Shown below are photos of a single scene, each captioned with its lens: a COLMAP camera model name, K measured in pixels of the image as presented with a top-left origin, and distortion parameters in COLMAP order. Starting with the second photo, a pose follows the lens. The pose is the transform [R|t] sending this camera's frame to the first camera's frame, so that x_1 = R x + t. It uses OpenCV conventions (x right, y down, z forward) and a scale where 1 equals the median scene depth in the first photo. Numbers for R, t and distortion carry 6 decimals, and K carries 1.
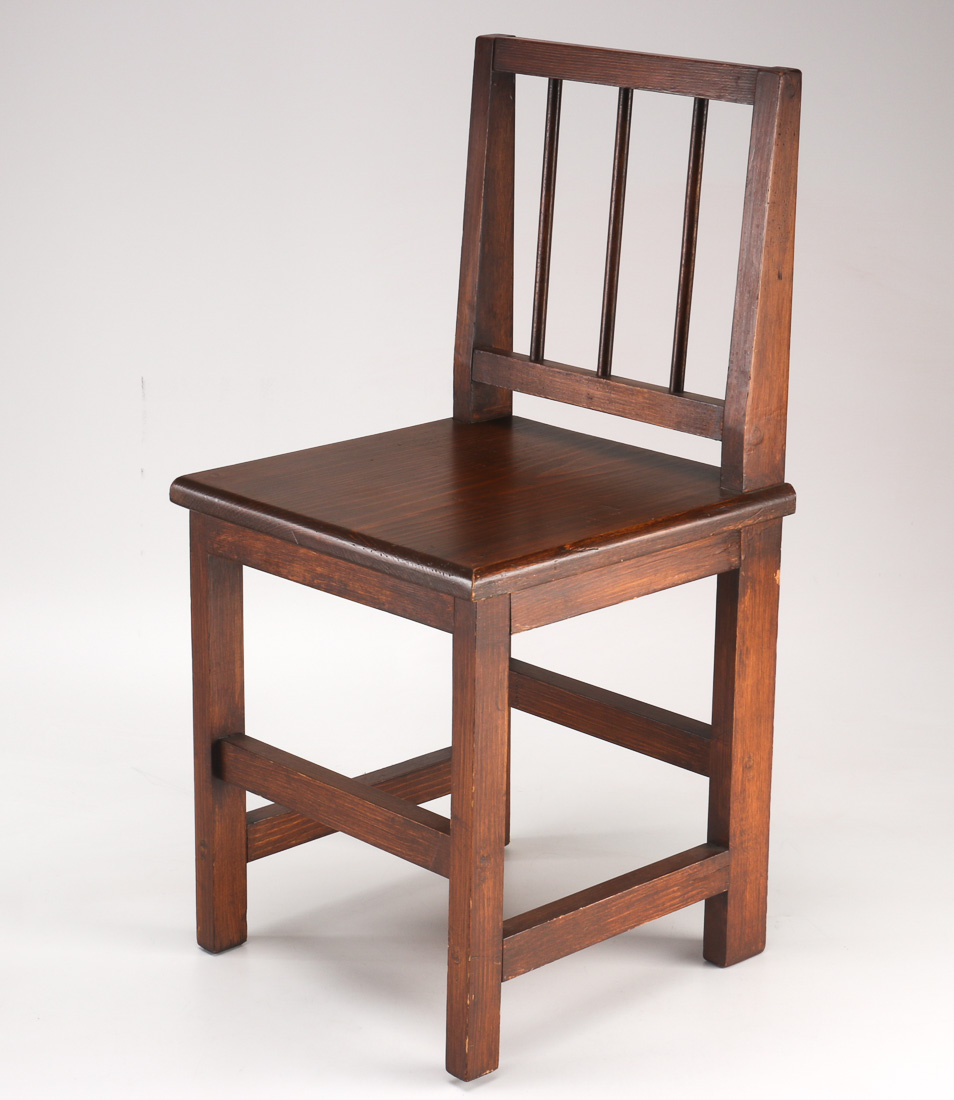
lens RADIAL K [[2821.0, 0, 477.0], [0, 2821.0, 550.0], [0, 0, 1]] dist [-0.187328, -0.087850]
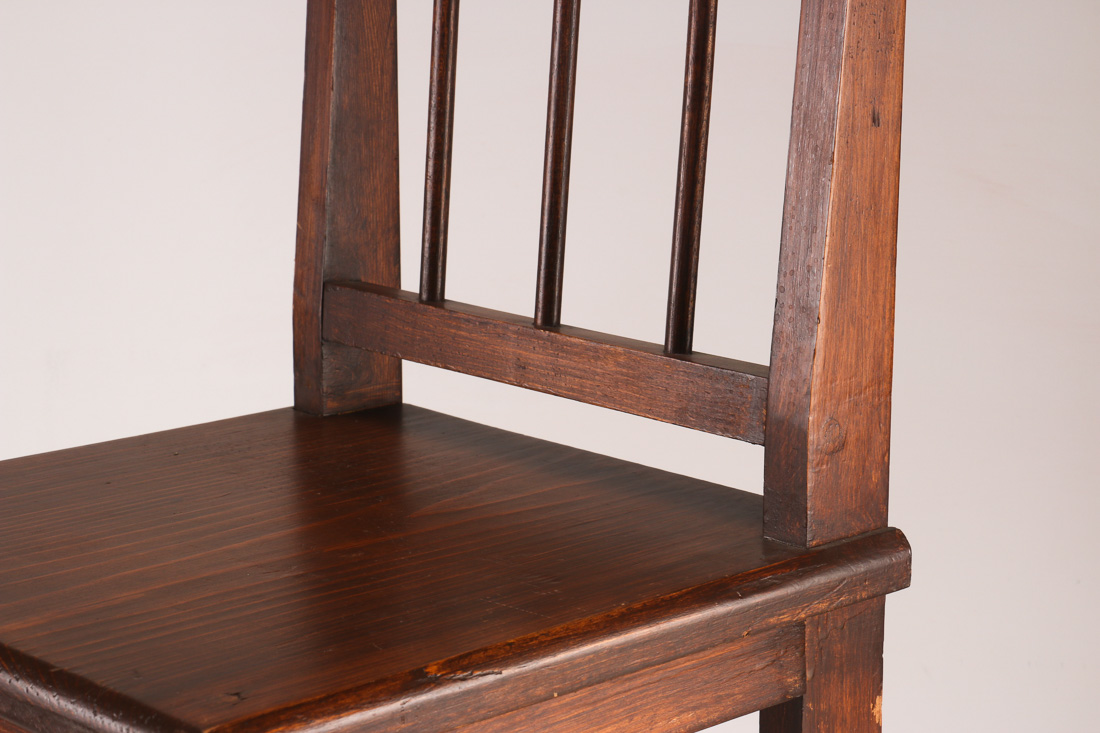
lens RADIAL K [[2576.3, 0, 551.3], [0, 2576.3, 218.8], [0, 0, 1]] dist [0.048942, 0.524197]
pose [[0.999983, 0.000243, -0.005875, 0.050759], [-0.001013, 0.991337, -0.131336, -0.017897], [0.005792, 0.131340, 0.991320, 0.528380]]
